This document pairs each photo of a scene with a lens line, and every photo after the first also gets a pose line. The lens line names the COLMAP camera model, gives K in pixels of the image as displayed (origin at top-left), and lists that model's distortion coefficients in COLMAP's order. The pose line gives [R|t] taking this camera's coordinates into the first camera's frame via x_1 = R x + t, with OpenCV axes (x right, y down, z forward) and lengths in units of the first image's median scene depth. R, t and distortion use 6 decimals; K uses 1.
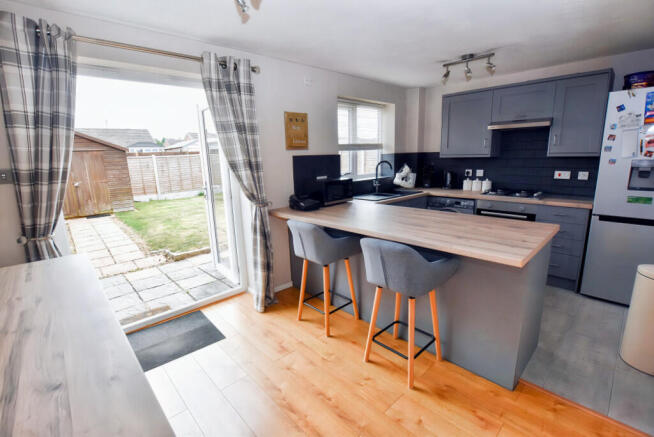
lens RADIAL K [[300.9, 0, 327.0], [0, 300.9, 218.5], [0, 0, 1]] dist [-0.023169, 0.000159]
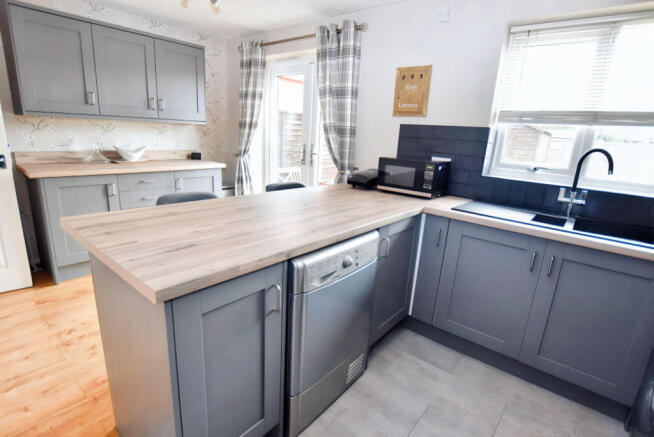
lens RADIAL K [[322.1, 0, 327.0], [0, 322.1, 218.5], [0, 0, 1]] dist [-0.025639, 0.000193]
pose [[0.122126, 0.290431, -0.949070, 0.832208], [-0.264554, 0.931159, 0.250907, -0.156018], [0.956607, 0.220438, 0.190554, 0.801645]]
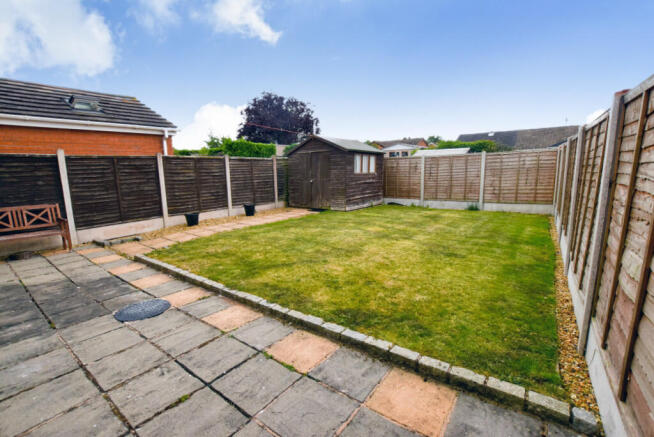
lens RADIAL K [[300.9, 0, 327.0], [0, 300.9, 218.5], [0, 0, 1]] dist [-0.023169, 0.000159]
pose [[0.154025, 0.184448, -0.970698, 1.041798], [-0.186052, 0.970262, 0.154843, -0.498699], [0.970392, 0.156751, 0.183762, 2.604511]]
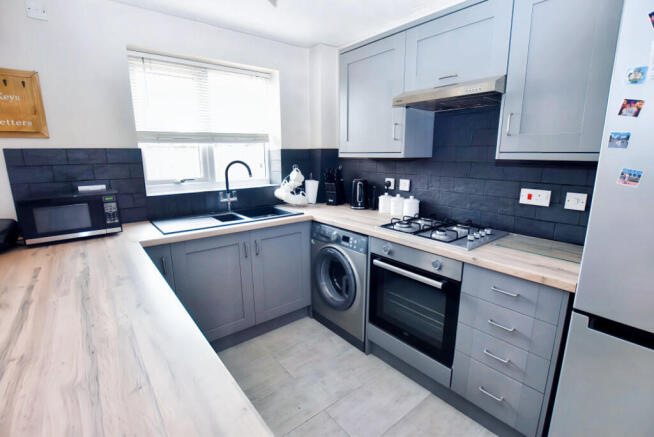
lens RADIAL K [[304.3, 0, 327.0], [0, 304.3, 218.5], [0, 0, 1]] dist [-0.022755, 0.000741]
pose [[0.996704, 0.038661, -0.071314, 0.584879], [-0.038356, 0.999248, 0.005639, -0.121444], [0.071478, -0.002885, 0.997438, 0.570512]]
